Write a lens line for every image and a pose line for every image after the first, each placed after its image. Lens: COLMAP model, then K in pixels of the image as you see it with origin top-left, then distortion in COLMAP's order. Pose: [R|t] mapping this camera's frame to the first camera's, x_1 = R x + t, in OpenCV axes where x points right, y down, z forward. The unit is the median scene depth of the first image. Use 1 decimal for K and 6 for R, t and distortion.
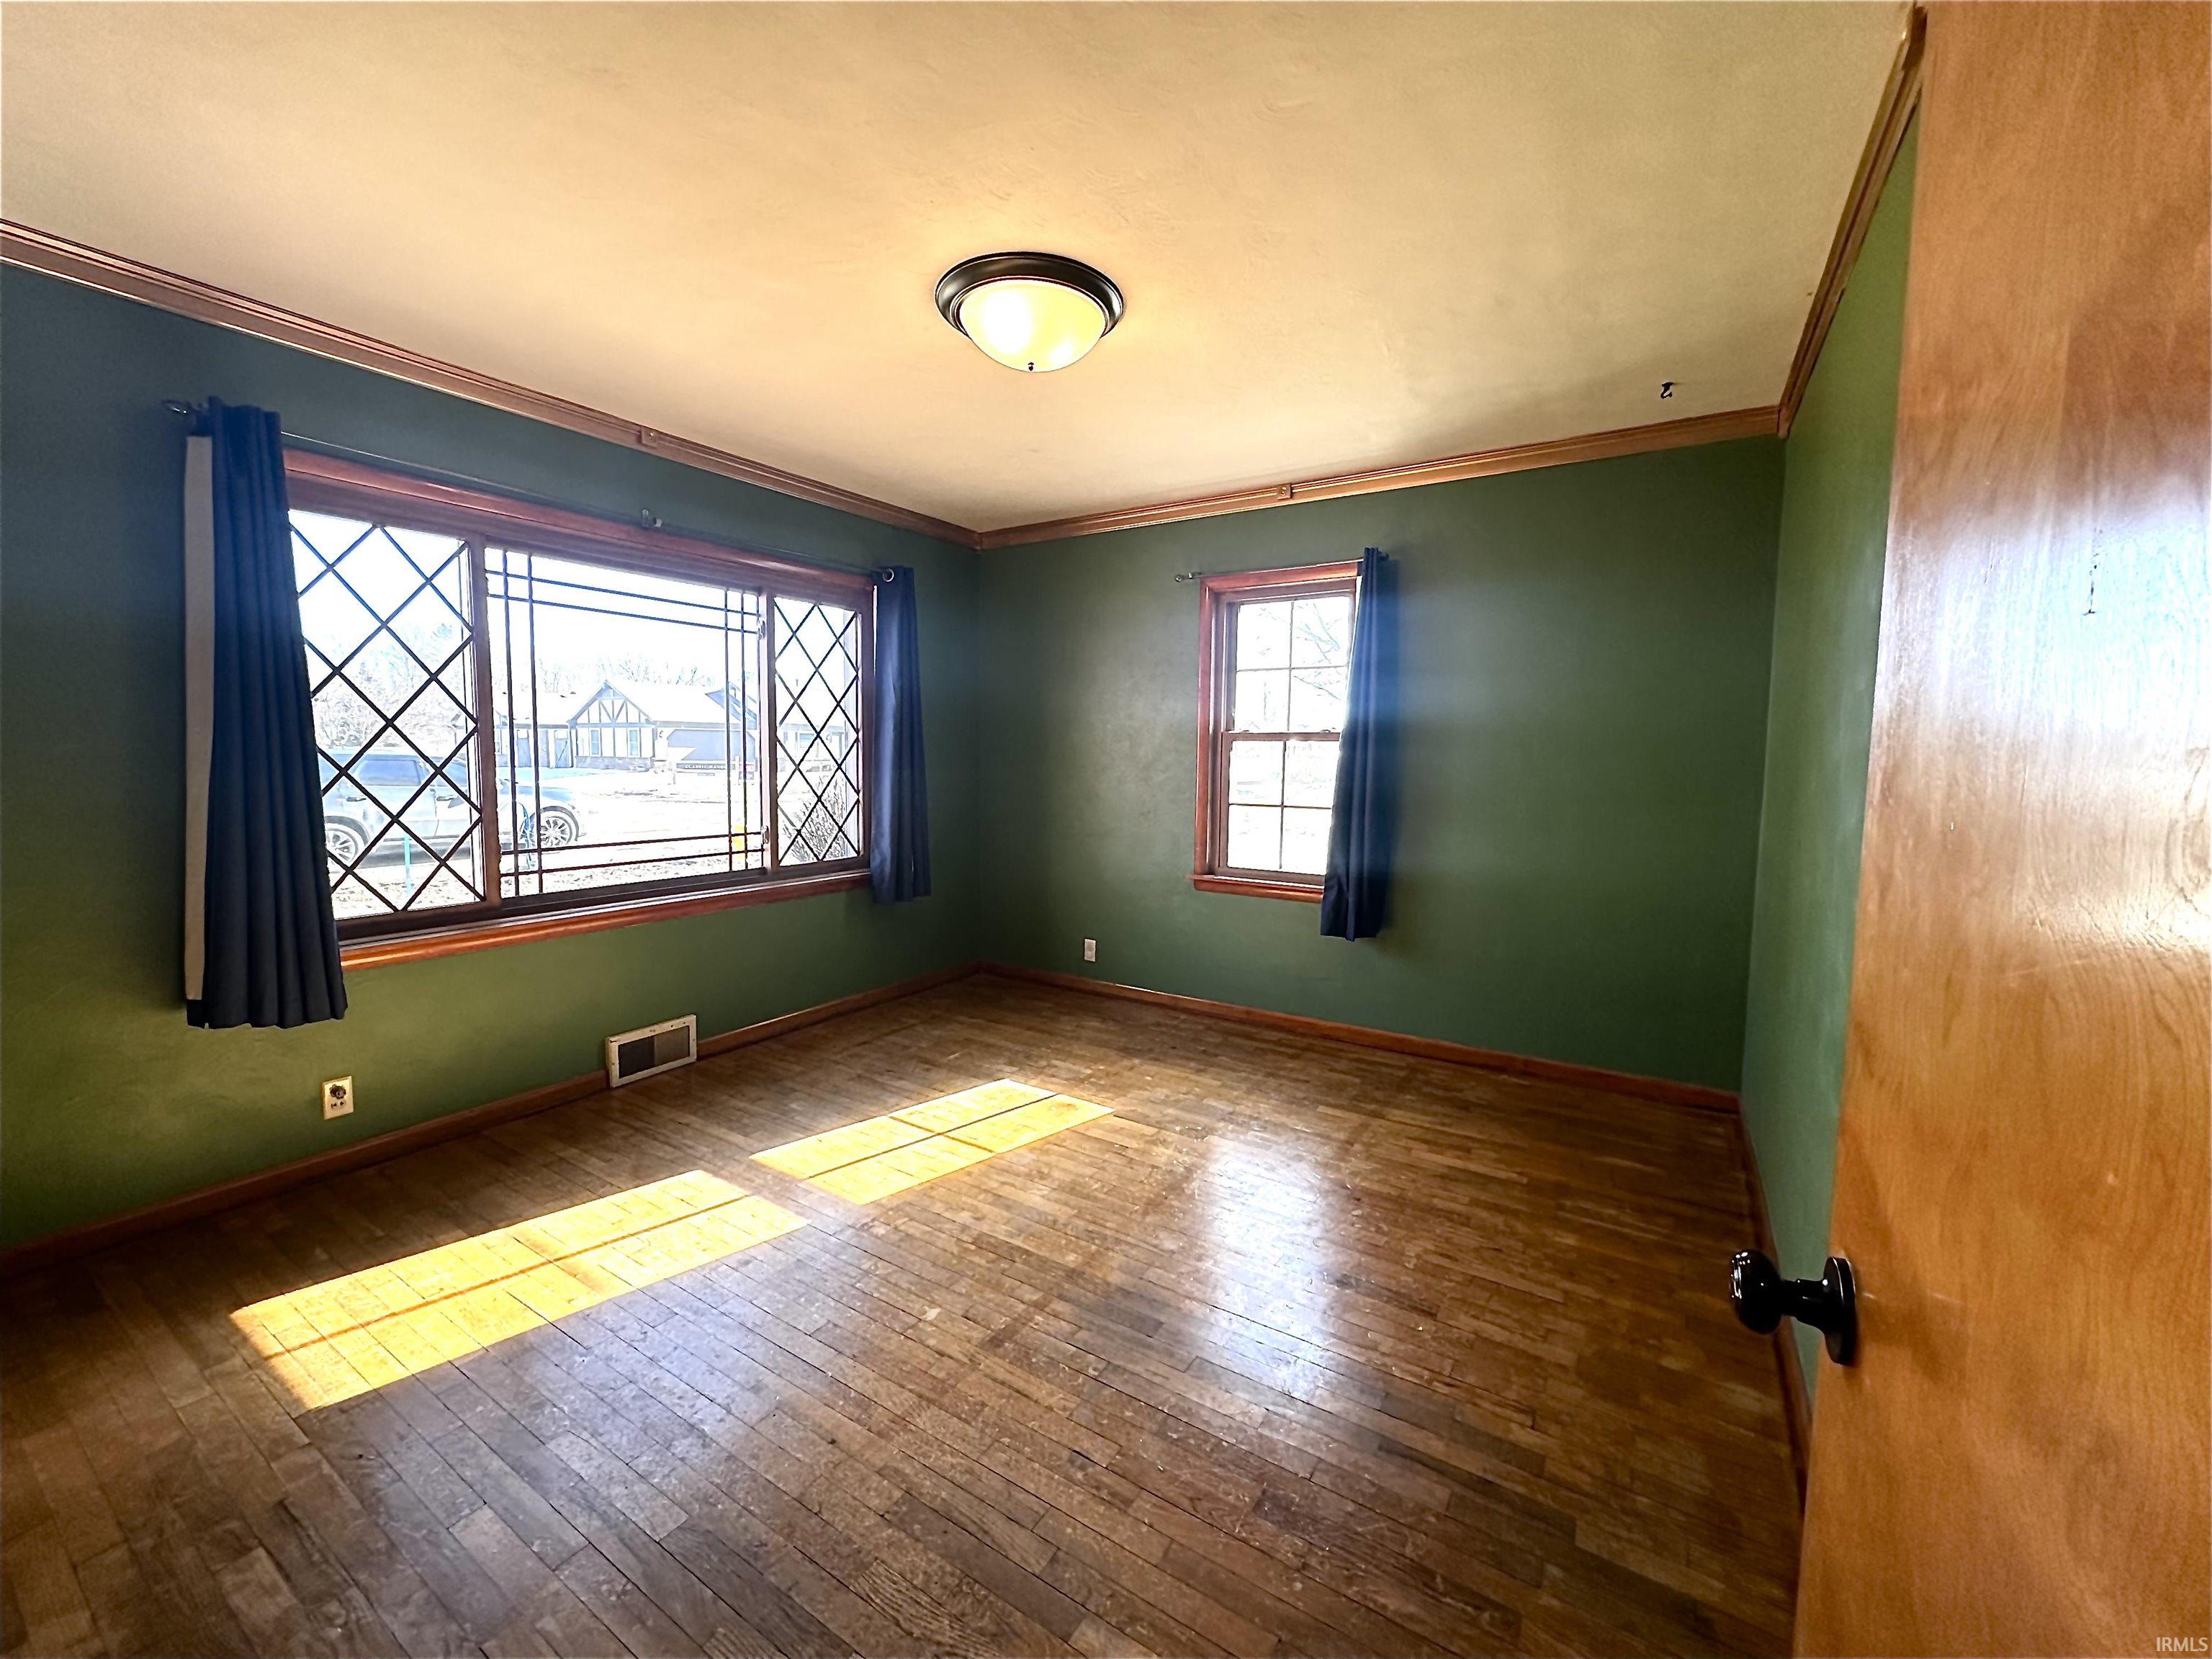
lens RADIAL K [[872.2, 0, 1099.0], [0, 872.2, 820.5], [0, 0, 1]] dist [-0.001779, 0.000222]
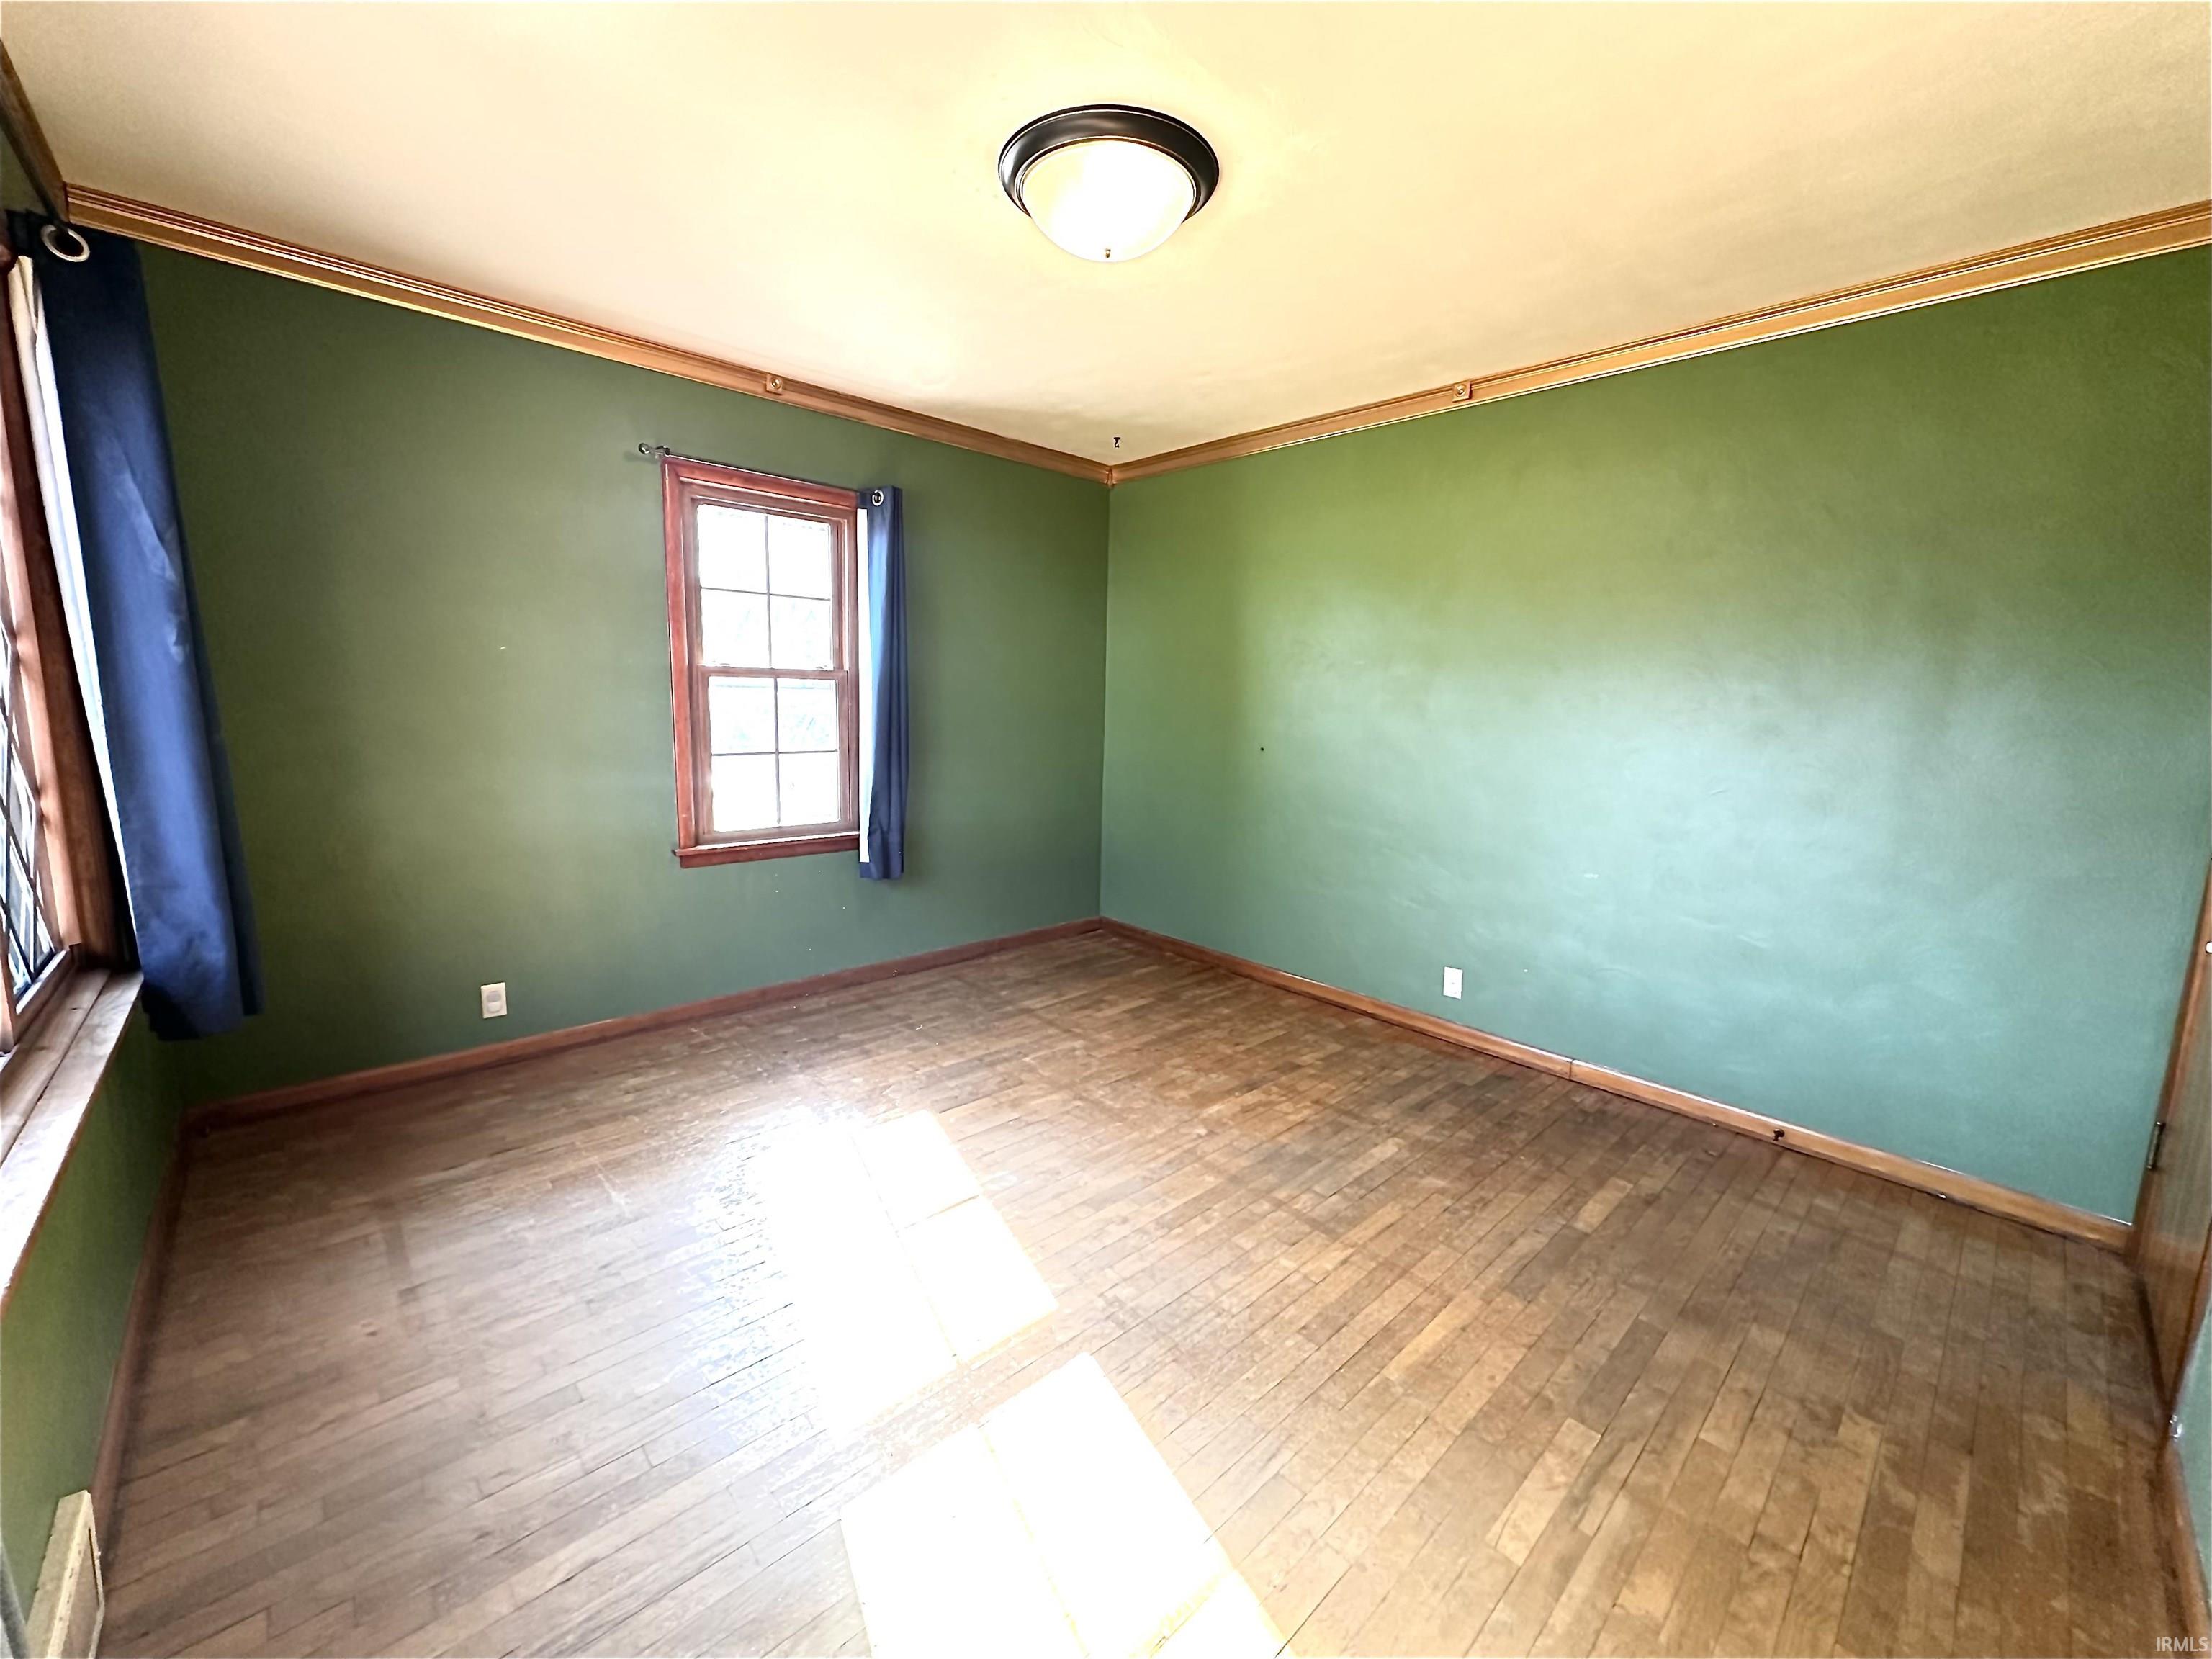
lens RADIAL K [[872.2, 0, 1106.1], [0, 872.2, 826.5], [0, 0, 1]] dist [-0.001779, 0.000222]
pose [[0.248383, -0.151607, 0.956724, -0.704445], [0.054856, 0.988293, 0.142368, -0.063049], [-0.967107, 0.017121, 0.253792, 0.572505]]
